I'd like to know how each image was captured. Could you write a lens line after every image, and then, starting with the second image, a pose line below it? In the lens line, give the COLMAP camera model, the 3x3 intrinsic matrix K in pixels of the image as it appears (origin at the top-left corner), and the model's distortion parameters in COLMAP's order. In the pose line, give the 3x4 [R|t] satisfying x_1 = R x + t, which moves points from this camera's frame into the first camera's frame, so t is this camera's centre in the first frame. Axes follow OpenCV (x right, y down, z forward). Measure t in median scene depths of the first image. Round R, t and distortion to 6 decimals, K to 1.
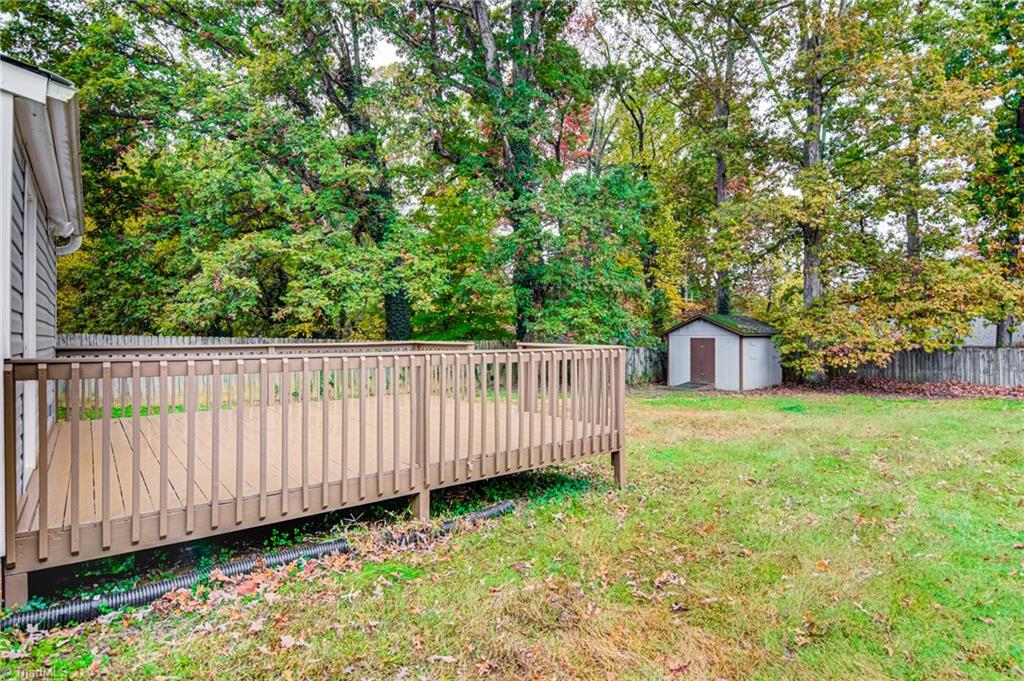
lens RADIAL K [[537.0, 0, 511.3], [0, 537.0, 343.3], [0, 0, 1]] dist [0.001513, -0.002342]
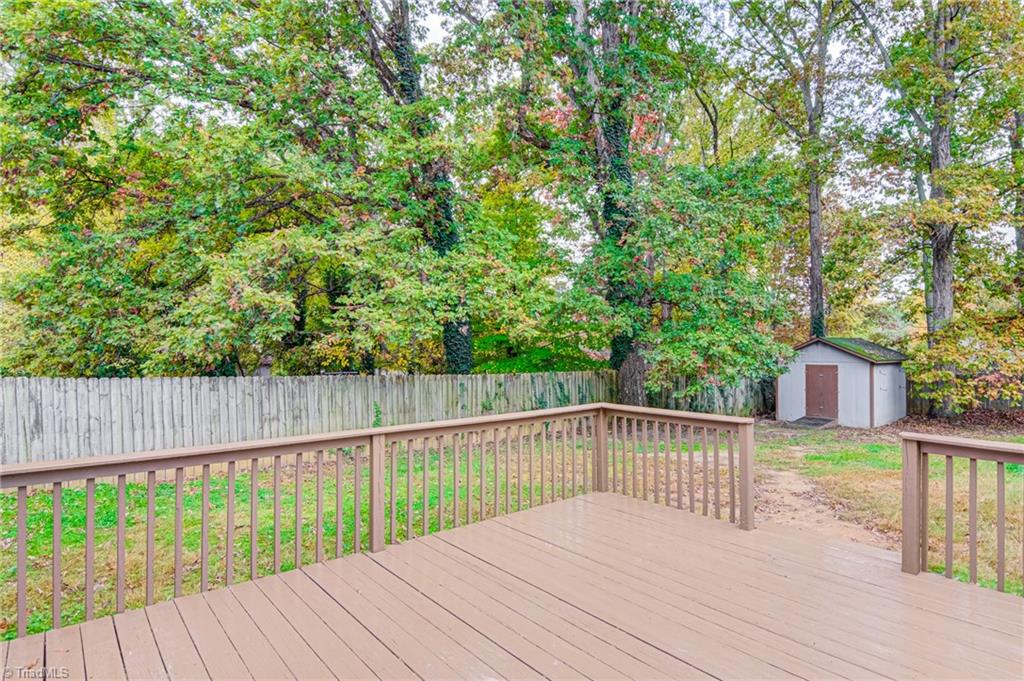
lens RADIAL K [[476.4, 0, 512.0], [0, 476.4, 340.5], [0, 0, 1]] dist [0.000669, -0.000550]
pose [[0.996721, -0.000912, 0.080913, -0.220608], [0.001629, 0.999960, -0.008788, -0.048601], [-0.080902, 0.008891, 0.996682, 0.333069]]
